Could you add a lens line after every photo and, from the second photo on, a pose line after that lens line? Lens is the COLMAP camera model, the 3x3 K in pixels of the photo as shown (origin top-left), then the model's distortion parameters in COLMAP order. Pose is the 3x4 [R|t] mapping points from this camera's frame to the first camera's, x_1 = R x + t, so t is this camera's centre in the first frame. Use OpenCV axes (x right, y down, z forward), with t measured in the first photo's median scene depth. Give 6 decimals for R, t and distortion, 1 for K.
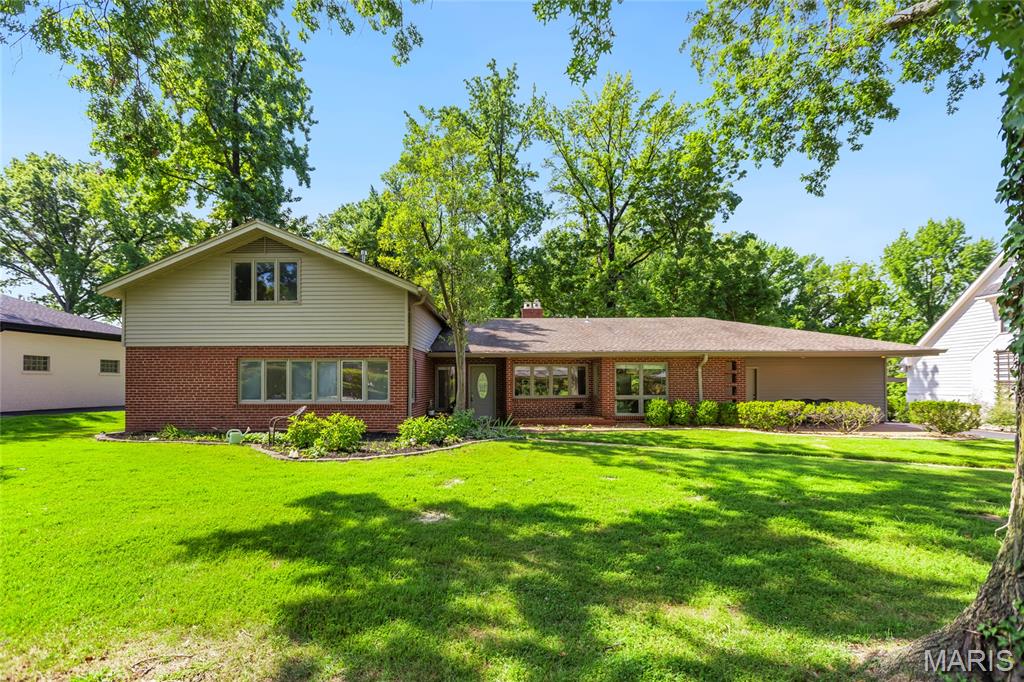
lens RADIAL K [[467.4, 0, 512.0], [0, 467.4, 362.6], [0, 0, 1]] dist [0.010369, 0.000083]
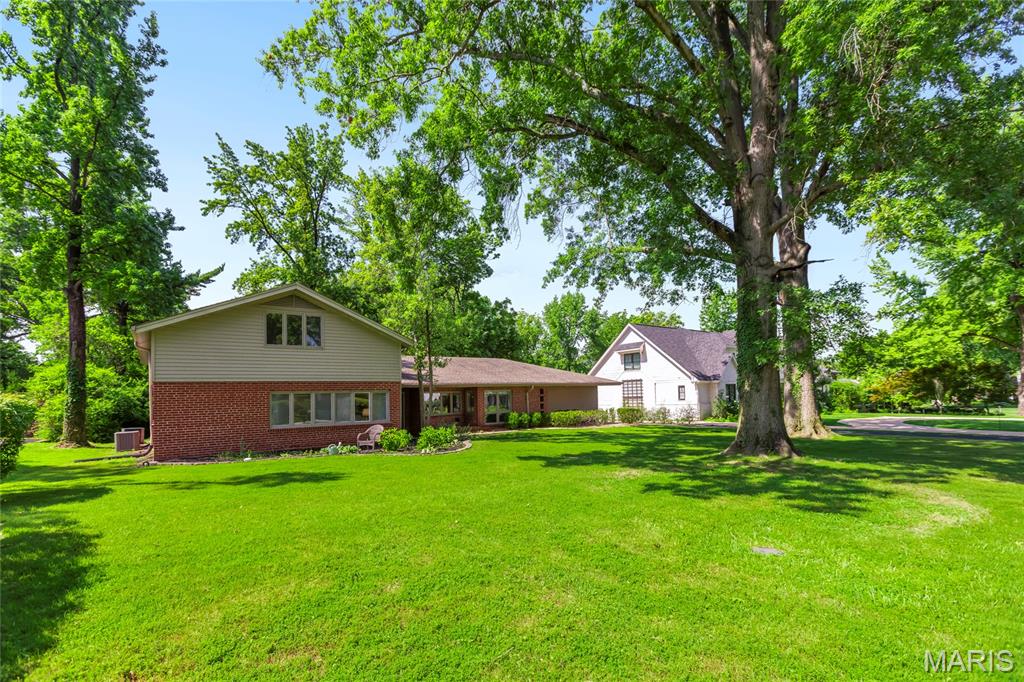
lens RADIAL K [[467.4, 0, 512.0], [0, 467.4, 362.6], [0, 0, 1]] dist [0.010369, 0.000083]
pose [[0.791588, 0.025102, 0.610539, -0.828436], [0.002998, 0.998984, -0.044958, -0.027199], [-0.611048, 0.037419, 0.790709, -0.346312]]
